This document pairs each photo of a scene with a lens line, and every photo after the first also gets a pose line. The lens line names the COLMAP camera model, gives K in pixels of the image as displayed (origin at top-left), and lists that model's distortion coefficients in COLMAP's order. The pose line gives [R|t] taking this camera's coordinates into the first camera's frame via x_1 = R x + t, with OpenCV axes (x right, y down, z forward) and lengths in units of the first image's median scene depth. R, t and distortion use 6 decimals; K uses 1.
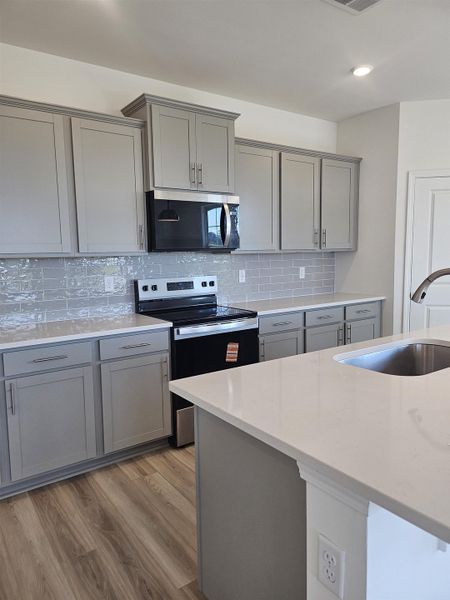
lens RADIAL K [[418.9, 0, 216.2], [0, 418.9, 293.8], [0, 0, 1]] dist [0.074741, -0.068190]
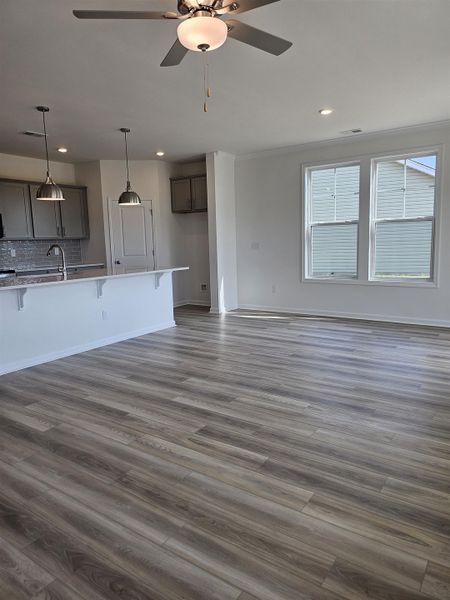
lens RADIAL K [[418.9, 0, 217.9], [0, 418.9, 295.1], [0, 0, 1]] dist [0.074741, -0.068190]
pose [[0.940233, -0.049757, 0.336877, 0.298814], [0.037598, 0.998388, 0.042526, 0.103004], [-0.338449, -0.027318, 0.940588, -1.102894]]
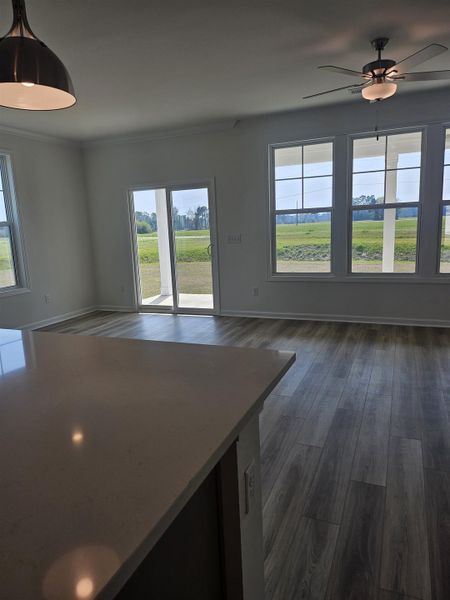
lens RADIAL K [[418.9, 0, 223.9], [0, 418.9, 298.2], [0, 0, 1]] dist [0.074741, -0.068190]
pose [[-0.536150, -0.098789, 0.838322, -0.171982], [0.129157, 0.971833, 0.197125, -0.030147], [-0.834183, 0.213964, -0.508289, 0.428917]]
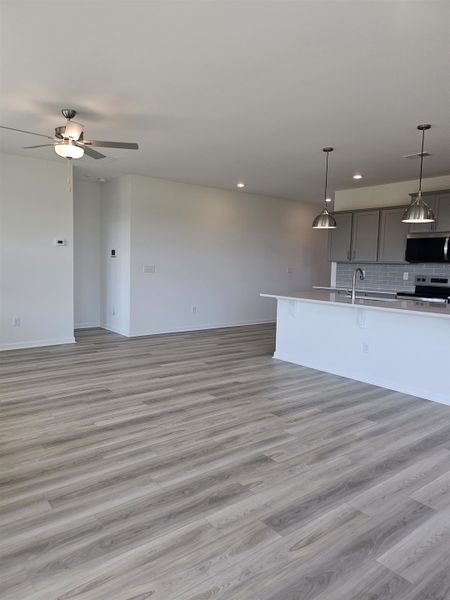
lens RADIAL K [[418.9, 0, 217.7], [0, 418.9, 292.0], [0, 0, 1]] dist [0.074741, -0.068190]
pose [[0.060565, 0.097039, -0.993436, 1.762425], [-0.114540, 0.989364, 0.089658, -0.026569], [0.991571, 0.108358, 0.071036, -0.108385]]
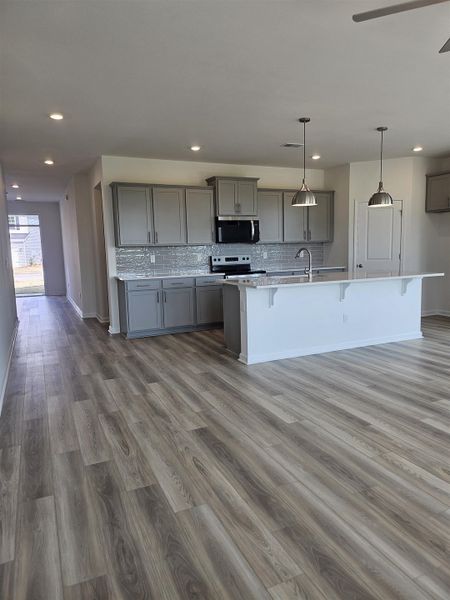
lens RADIAL K [[418.9, 0, 232.7], [0, 418.9, 296.3], [0, 0, 1]] dist [0.074741, -0.068190]
pose [[0.986614, 0.017346, -0.162149, 0.266202], [-0.012151, 0.999382, 0.032972, 0.098621], [0.162621, -0.030561, 0.986215, -1.090645]]
